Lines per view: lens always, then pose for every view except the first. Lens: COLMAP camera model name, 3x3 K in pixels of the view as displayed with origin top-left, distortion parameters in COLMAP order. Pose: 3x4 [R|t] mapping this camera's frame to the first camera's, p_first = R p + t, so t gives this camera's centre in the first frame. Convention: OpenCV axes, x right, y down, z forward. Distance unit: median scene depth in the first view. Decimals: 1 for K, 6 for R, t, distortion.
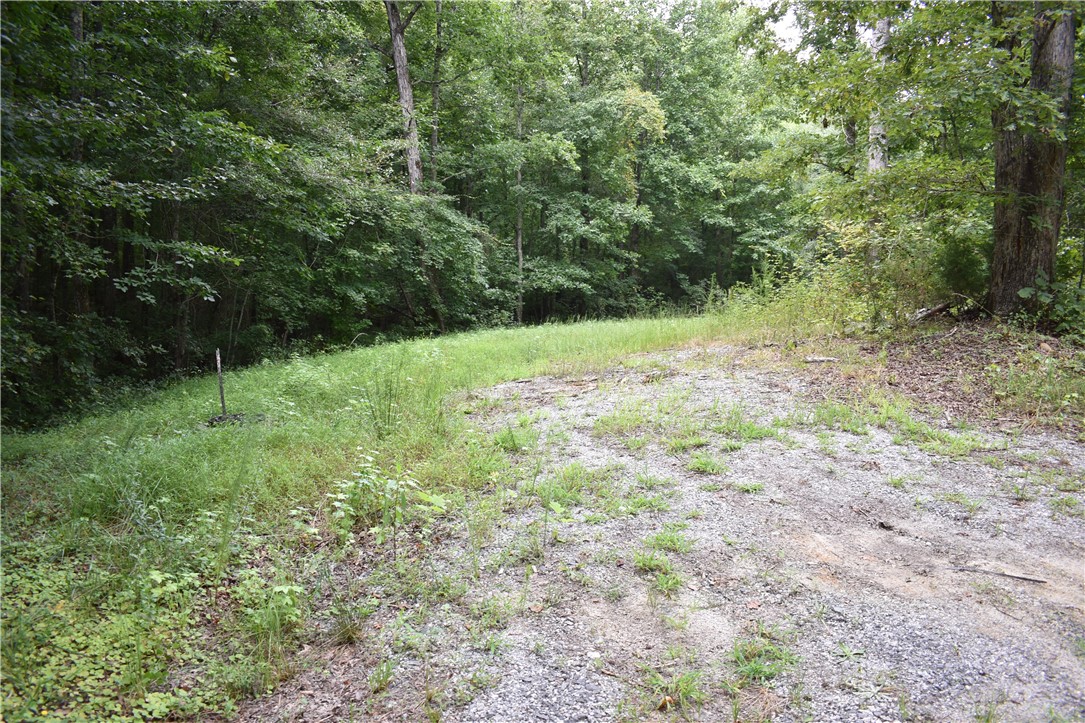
lens RADIAL K [[948.8, 0, 542.5], [0, 948.8, 361.5], [0, 0, 1]] dist [-0.004251, -0.123622]
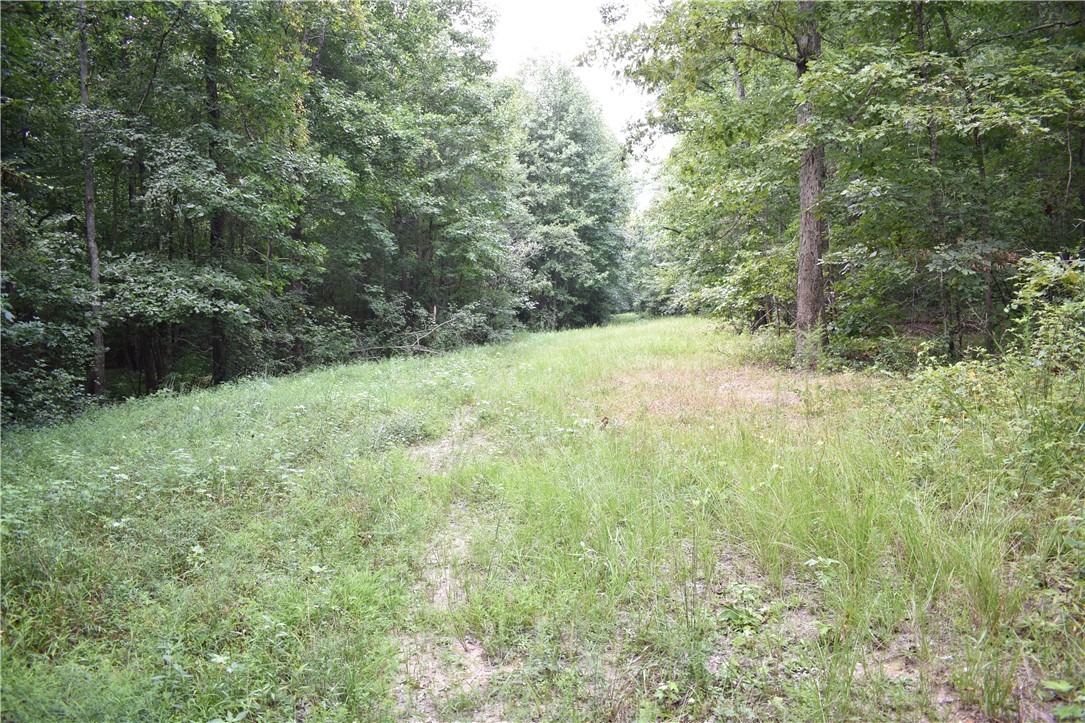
lens RADIAL K [[948.8, 0, 542.5], [0, 948.8, 361.5], [0, 0, 1]] dist [-0.004251, -0.123622]
pose [[0.914425, -0.057830, 0.400603, -0.009425], [0.066320, 0.997771, -0.007348, -0.036125], [-0.399285, 0.033287, 0.916222, 0.467637]]
